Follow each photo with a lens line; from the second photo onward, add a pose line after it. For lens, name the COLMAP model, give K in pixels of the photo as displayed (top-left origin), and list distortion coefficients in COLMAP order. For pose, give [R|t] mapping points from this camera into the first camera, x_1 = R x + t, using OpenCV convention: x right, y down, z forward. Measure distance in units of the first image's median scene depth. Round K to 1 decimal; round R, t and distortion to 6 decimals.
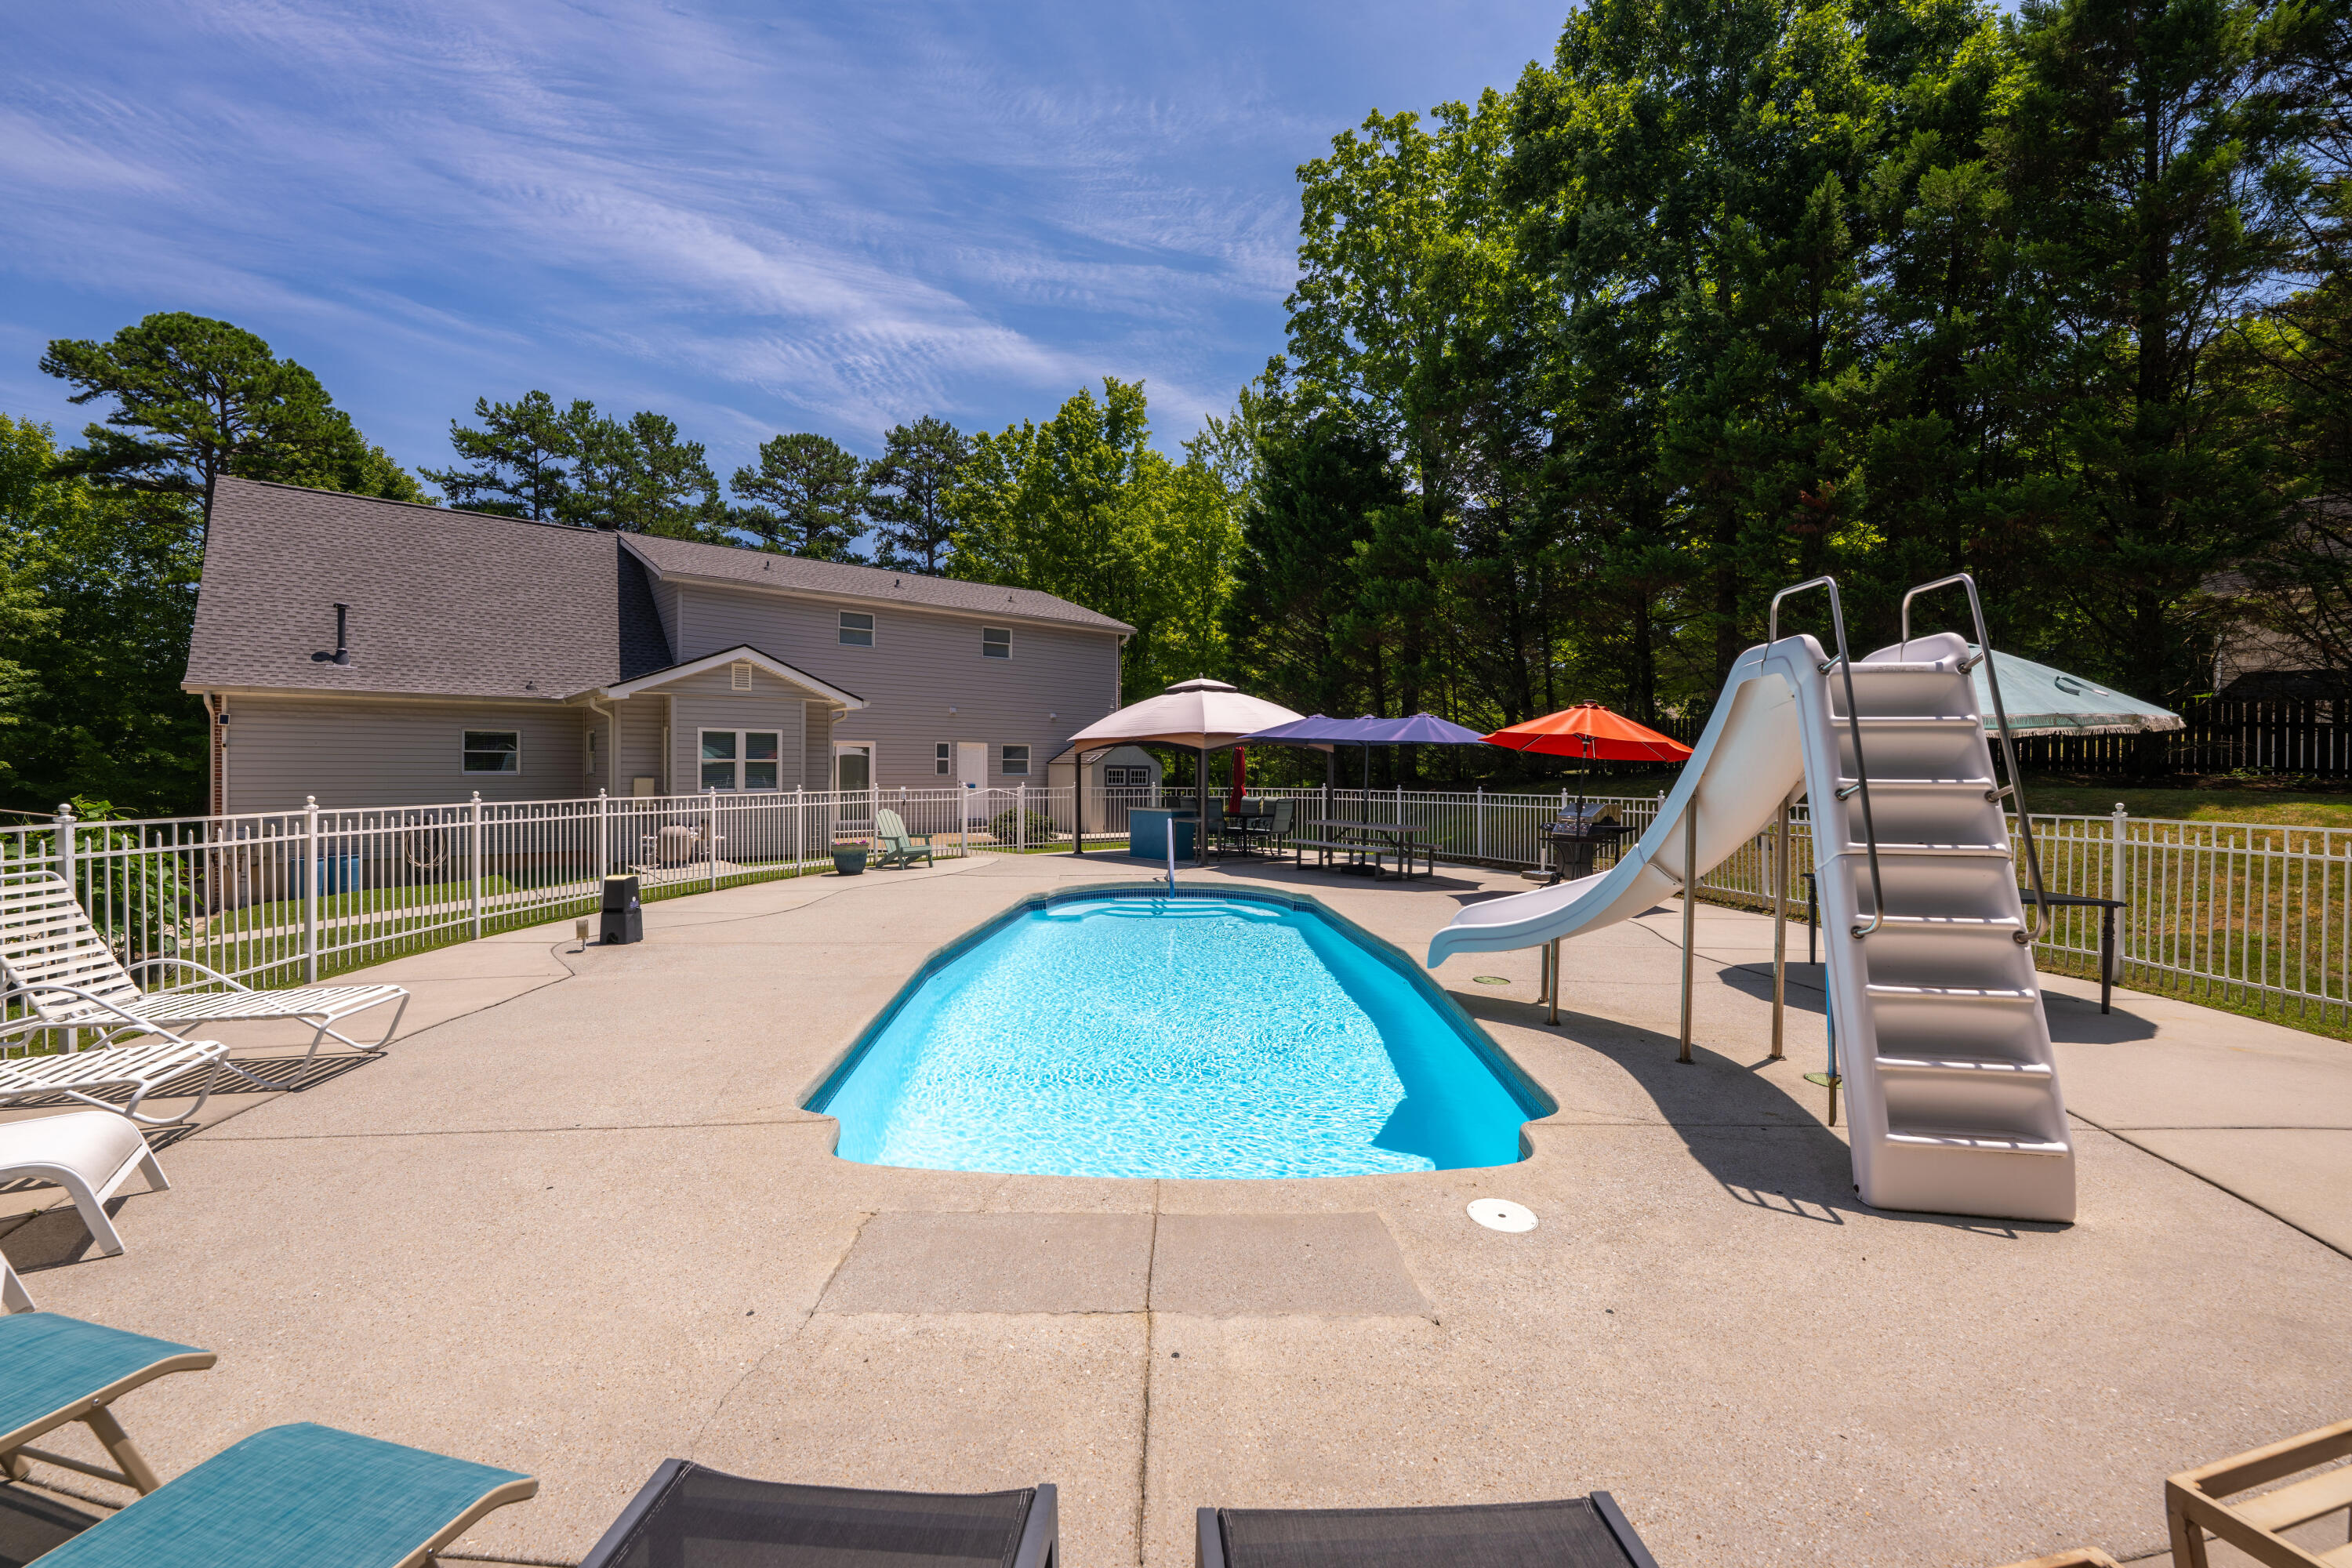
lens RADIAL K [[984.3, 0, 1192.7], [0, 984.3, 779.1], [0, 0, 1]] dist [-0.001127, -0.000326]
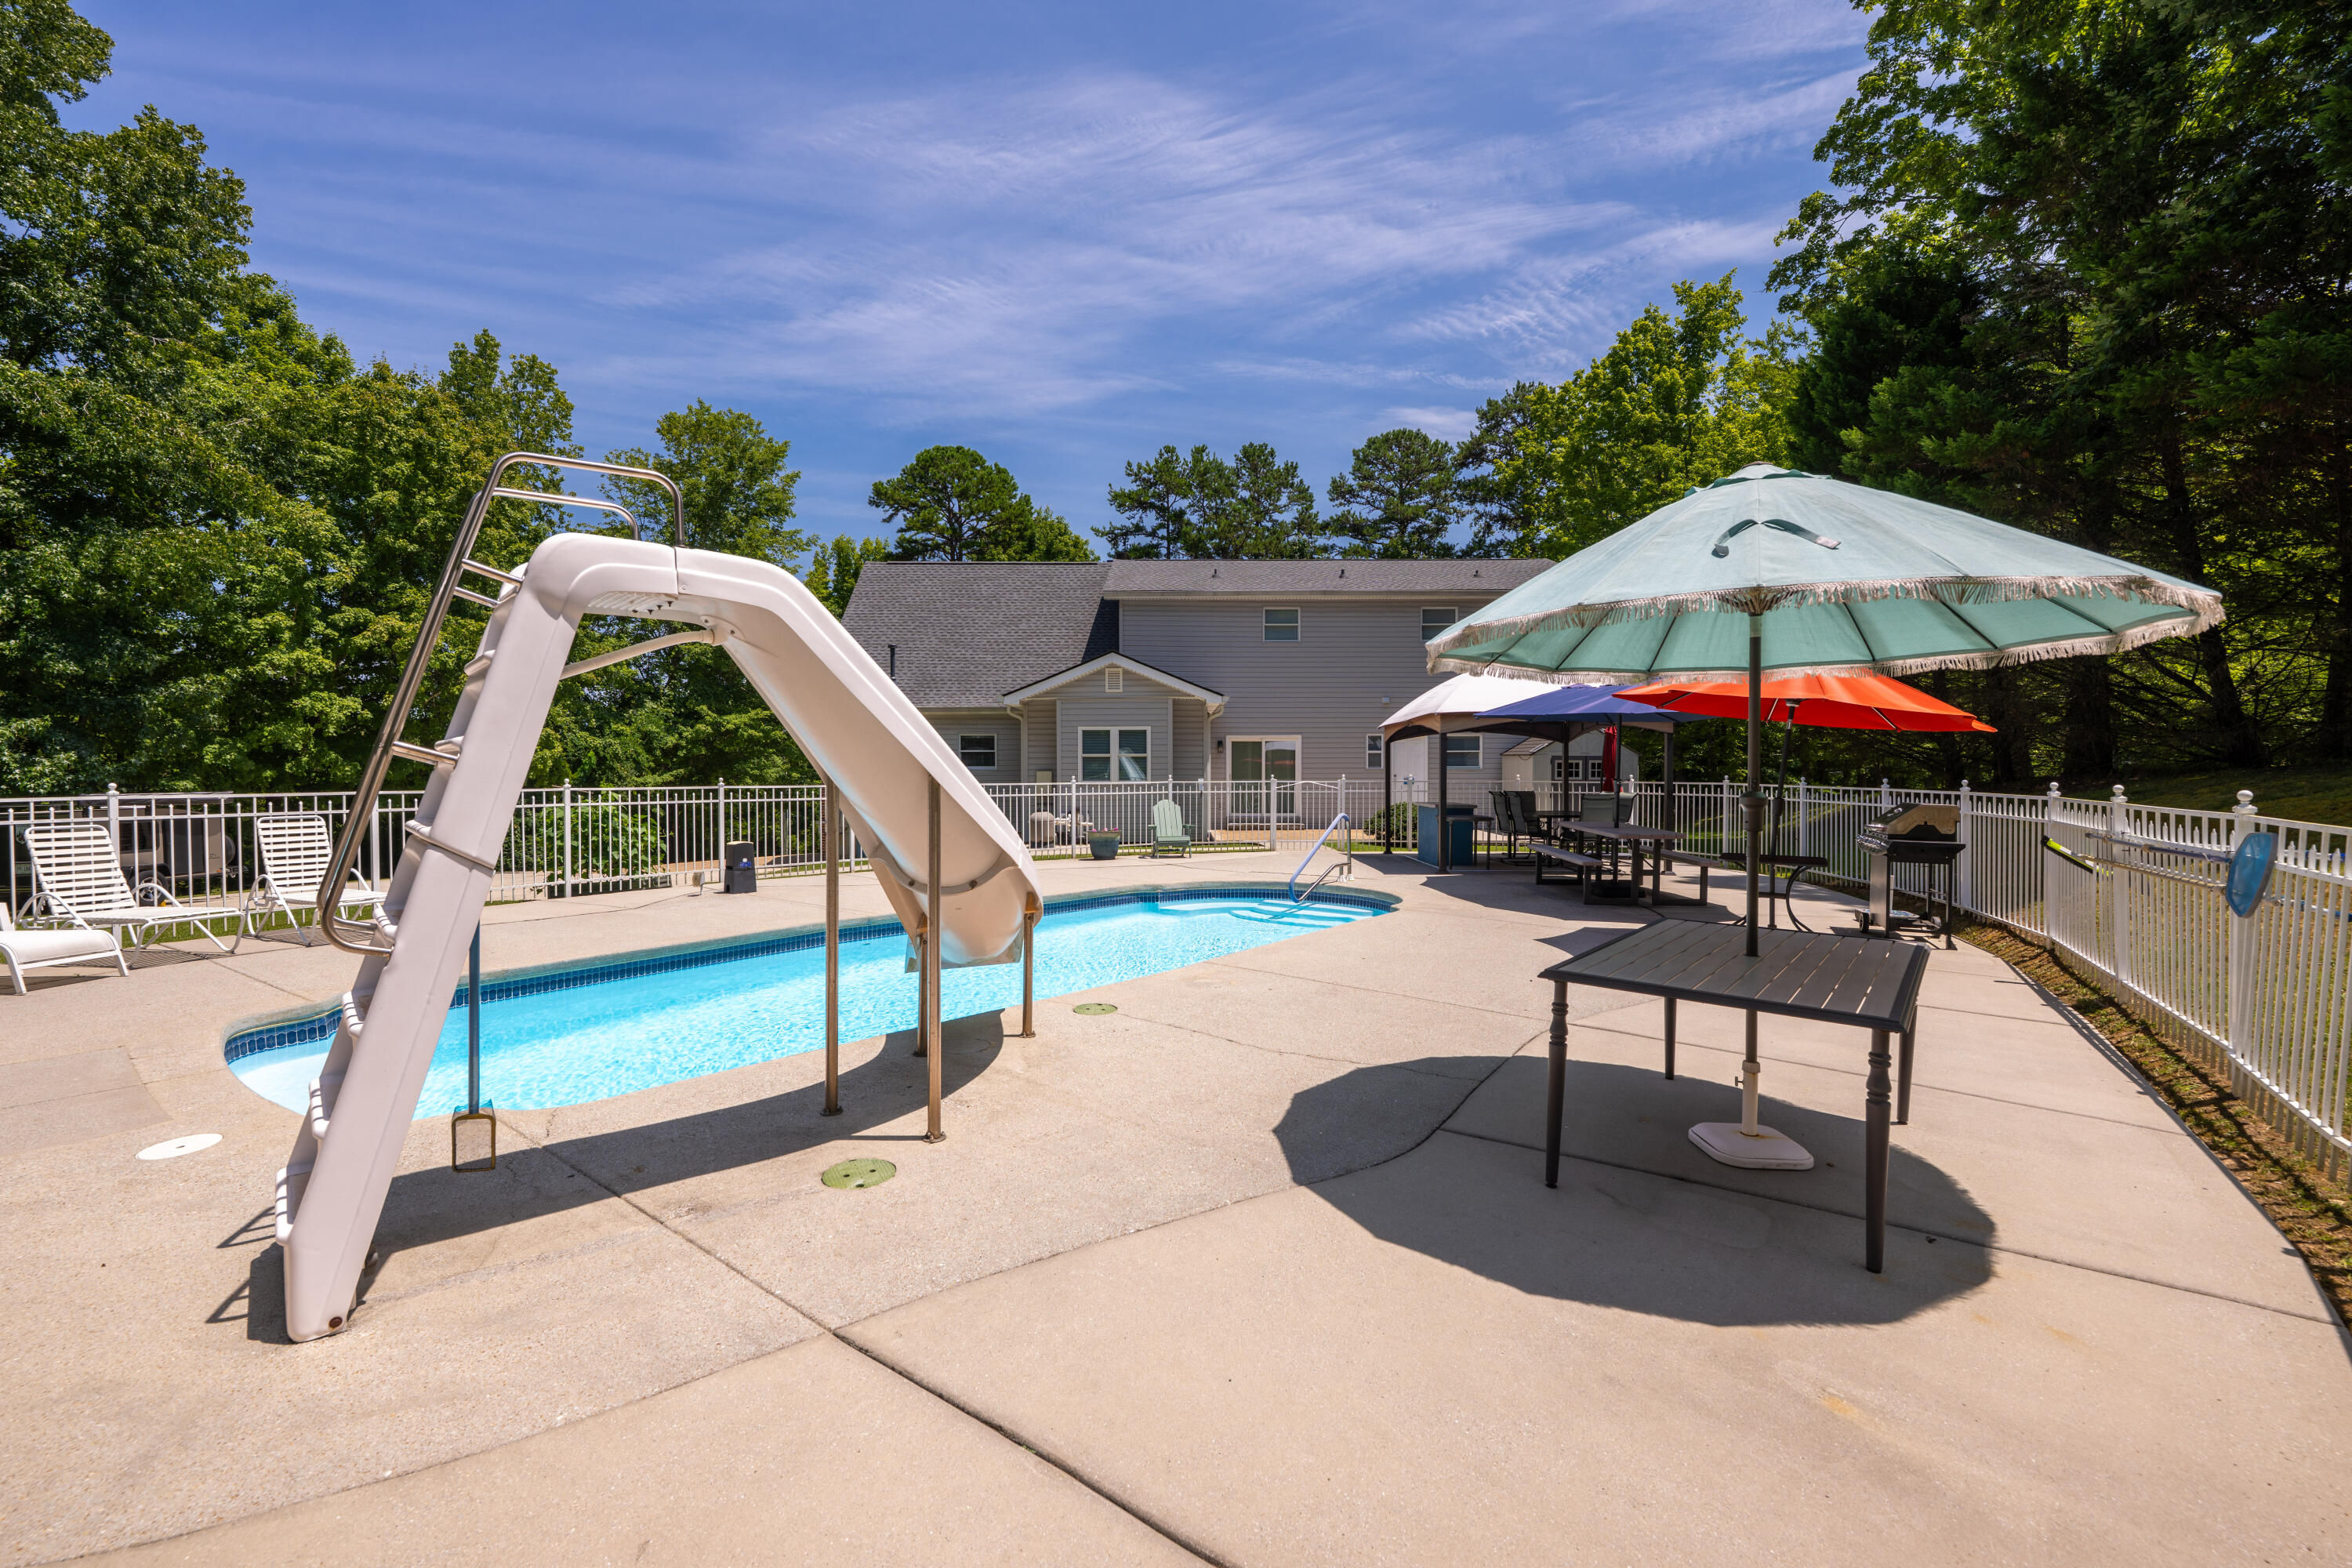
lens RADIAL K [[1030.6, 0, 1167.5], [0, 1030.6, 782.9], [0, 0, 1]] dist [0.000057, -0.000151]
pose [[0.755932, 0.003591, -0.654640, 0.166901], [-0.000077, 0.999985, 0.005397, 0.002720], [0.654650, -0.004029, 0.755921, 0.077281]]
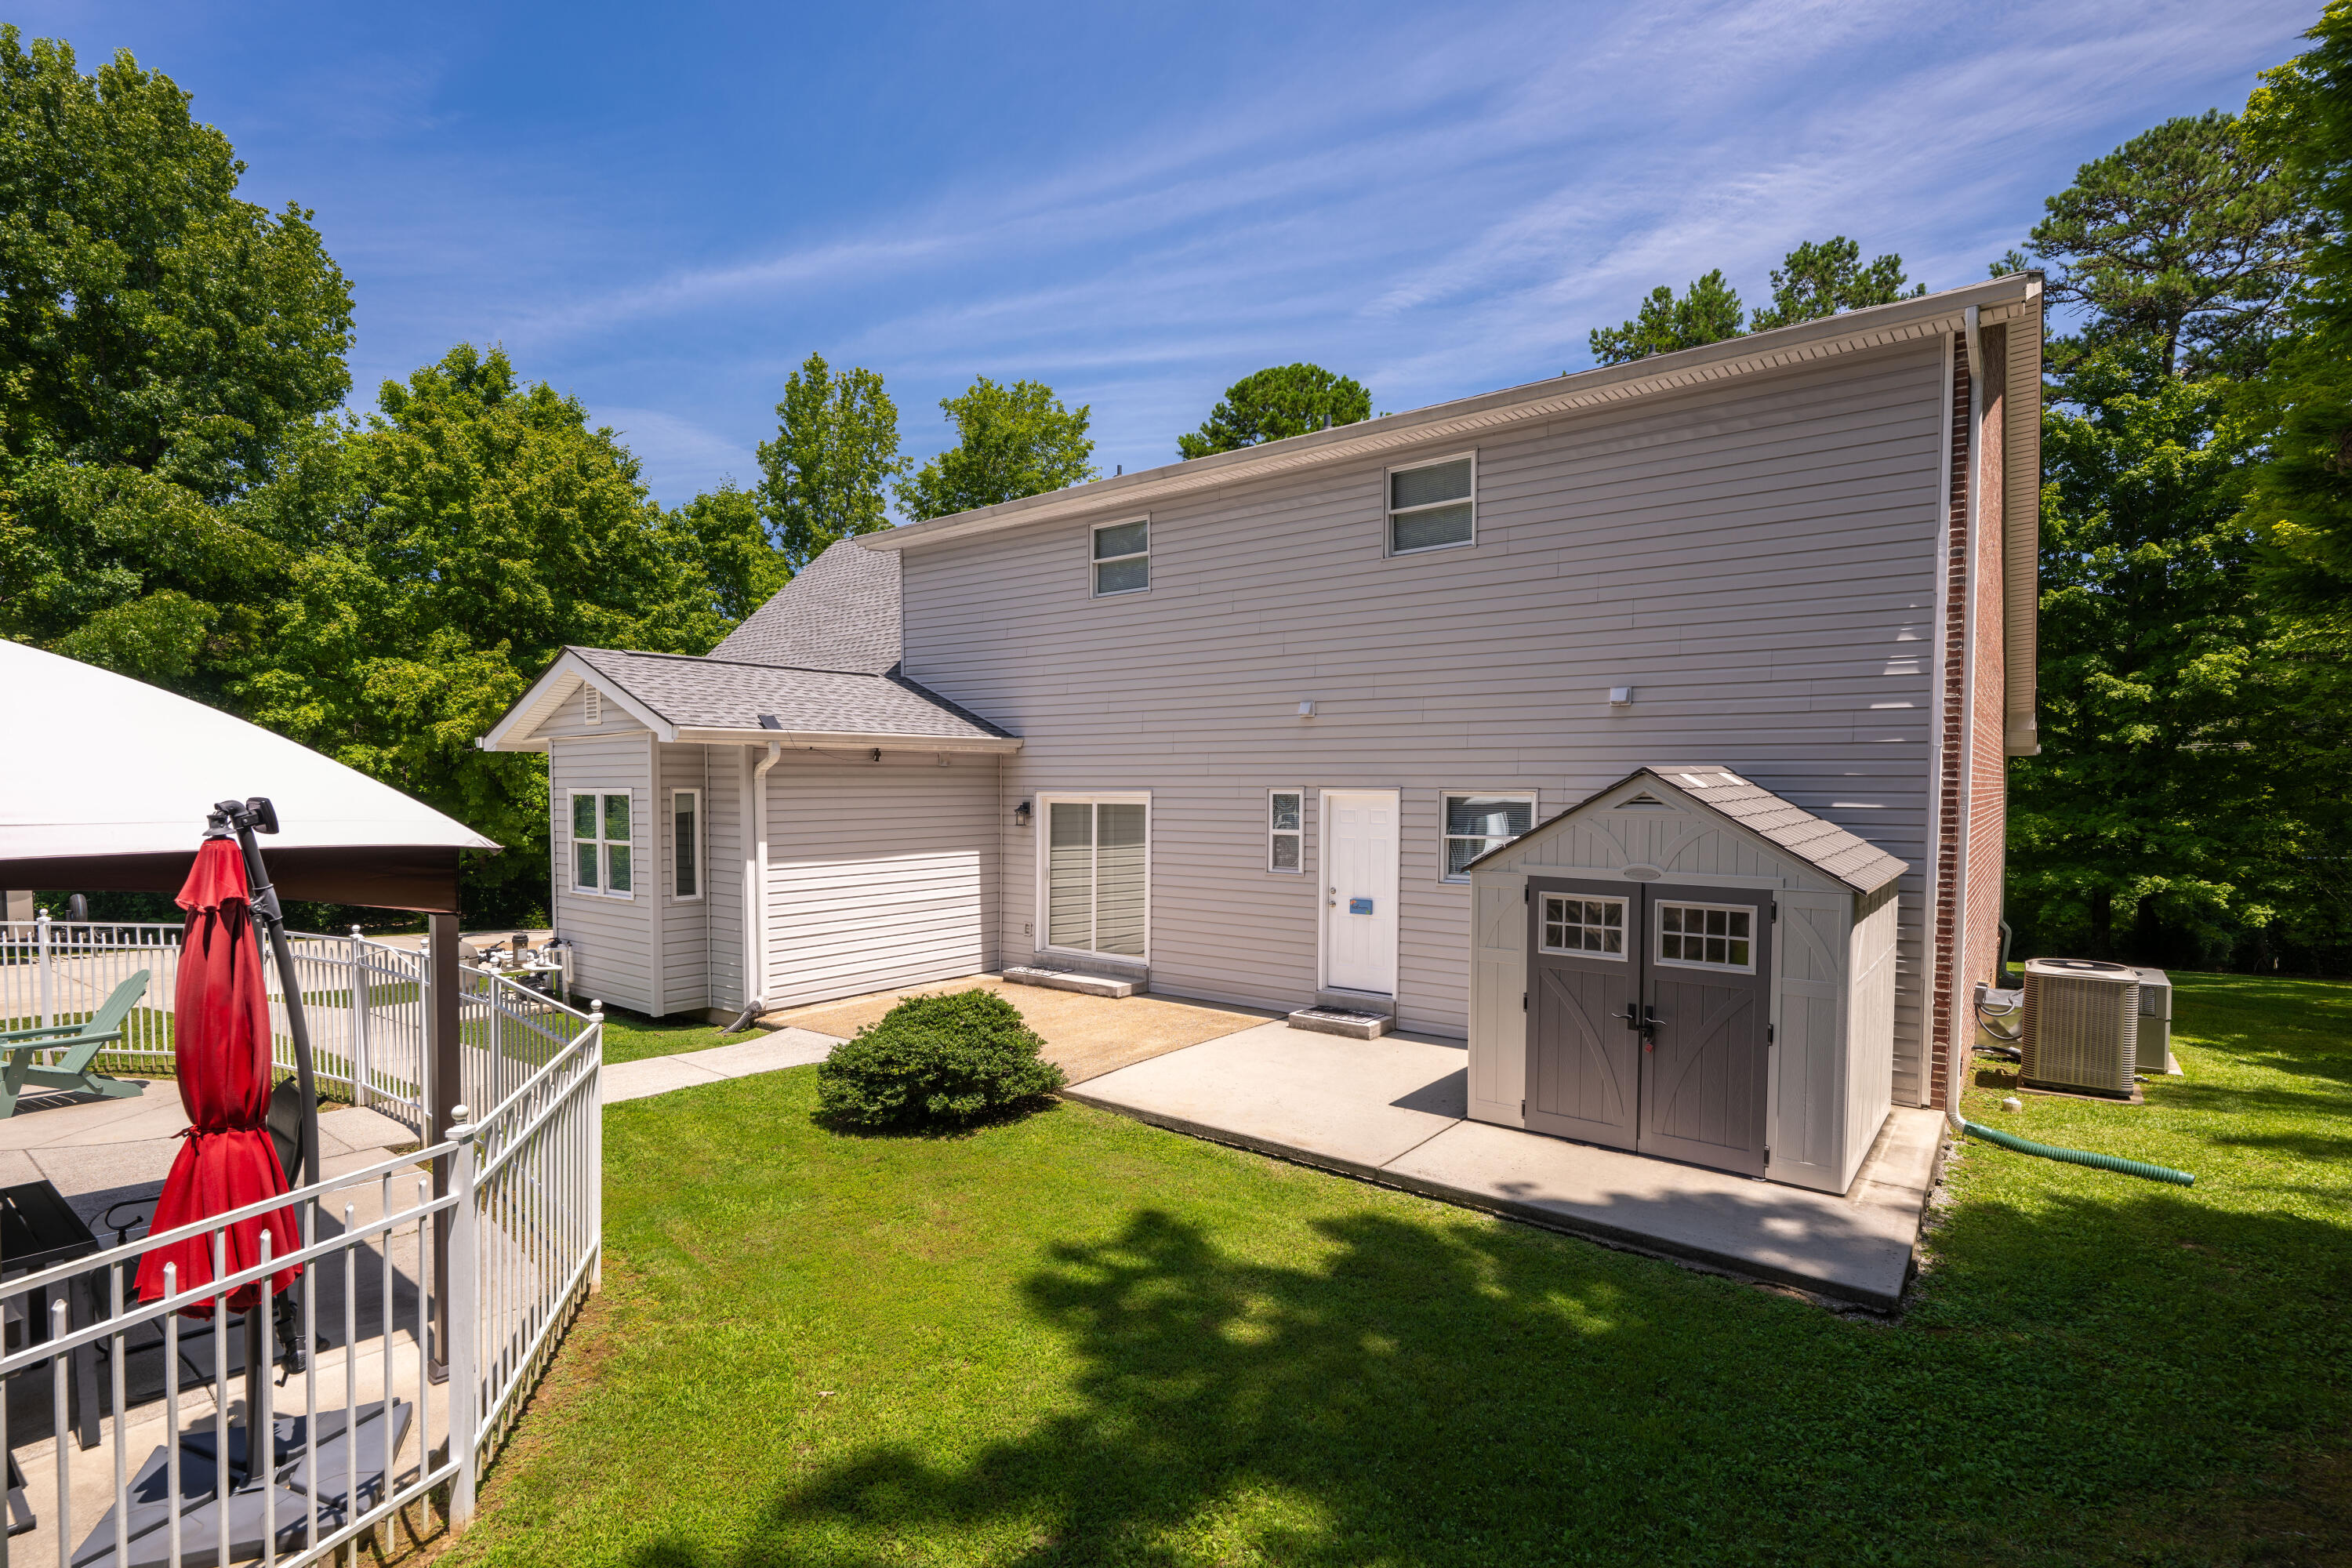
lens RADIAL K [[1139.5, 0, 1173.7], [0, 1139.5, 816.3], [0, 0, 1]] dist [-0.000688, 0.000347]
pose [[0.169579, 0.026340, -0.985165, 0.135672], [-0.005903, 0.999652, 0.025711, -0.026144], [0.985499, 0.001455, 0.169675, 0.589941]]
